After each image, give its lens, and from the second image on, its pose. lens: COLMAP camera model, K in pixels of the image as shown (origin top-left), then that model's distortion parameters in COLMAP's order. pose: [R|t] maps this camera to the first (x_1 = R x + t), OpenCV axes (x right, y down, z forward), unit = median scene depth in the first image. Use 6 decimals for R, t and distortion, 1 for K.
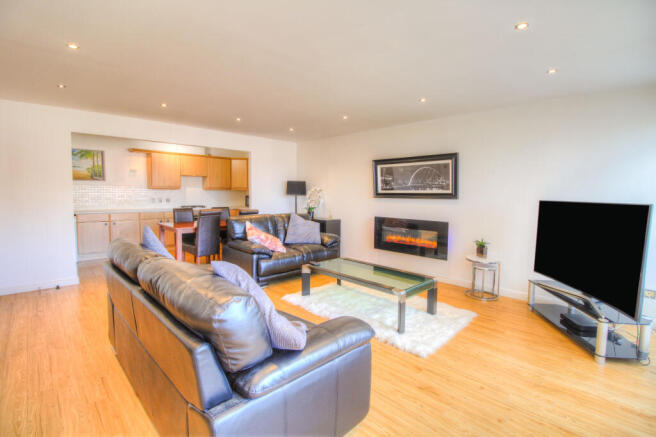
lens RADIAL K [[302.1, 0, 332.5], [0, 302.1, 211.7], [0, 0, 1]] dist [-0.021677, -0.000692]
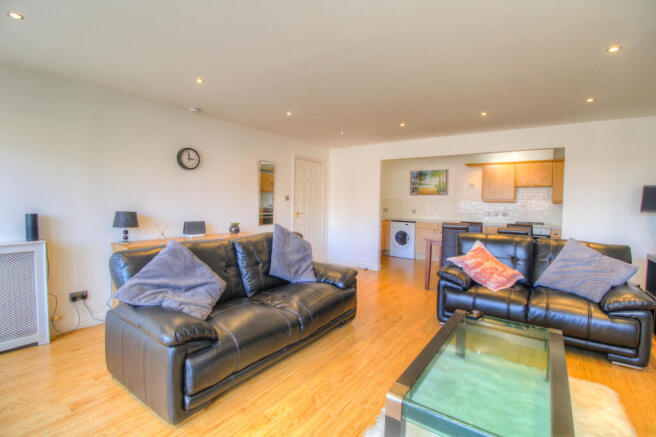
lens RADIAL K [[302.1, 0, 330.2], [0, 302.1, 219.5], [0, 0, 1]] dist [-0.021677, -0.000692]
pose [[0.166433, 0.046893, -0.984937, 0.308192], [-0.073493, 0.996680, 0.035034, -0.017044], [0.983310, 0.066555, 0.169327, 0.357159]]
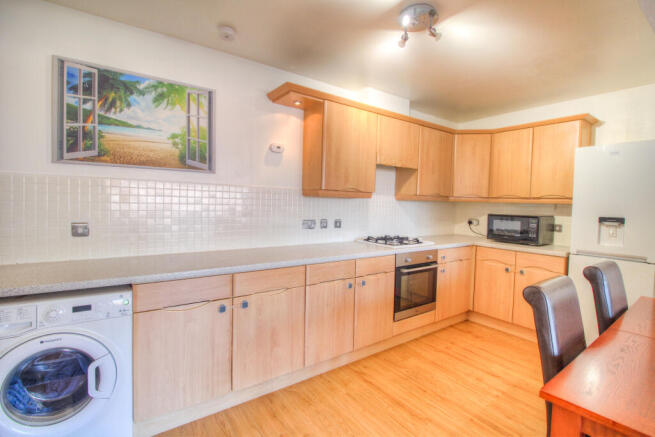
lens RADIAL K [[301.6, 0, 324.5], [0, 301.6, 215.3], [0, 0, 1]] dist [-0.021677, -0.000692]
pose [[0.980142, 0.018030, -0.197474, -0.547179], [-0.023170, 0.999449, -0.023752, -0.044958], [0.196937, 0.027856, 0.980020, 0.656426]]
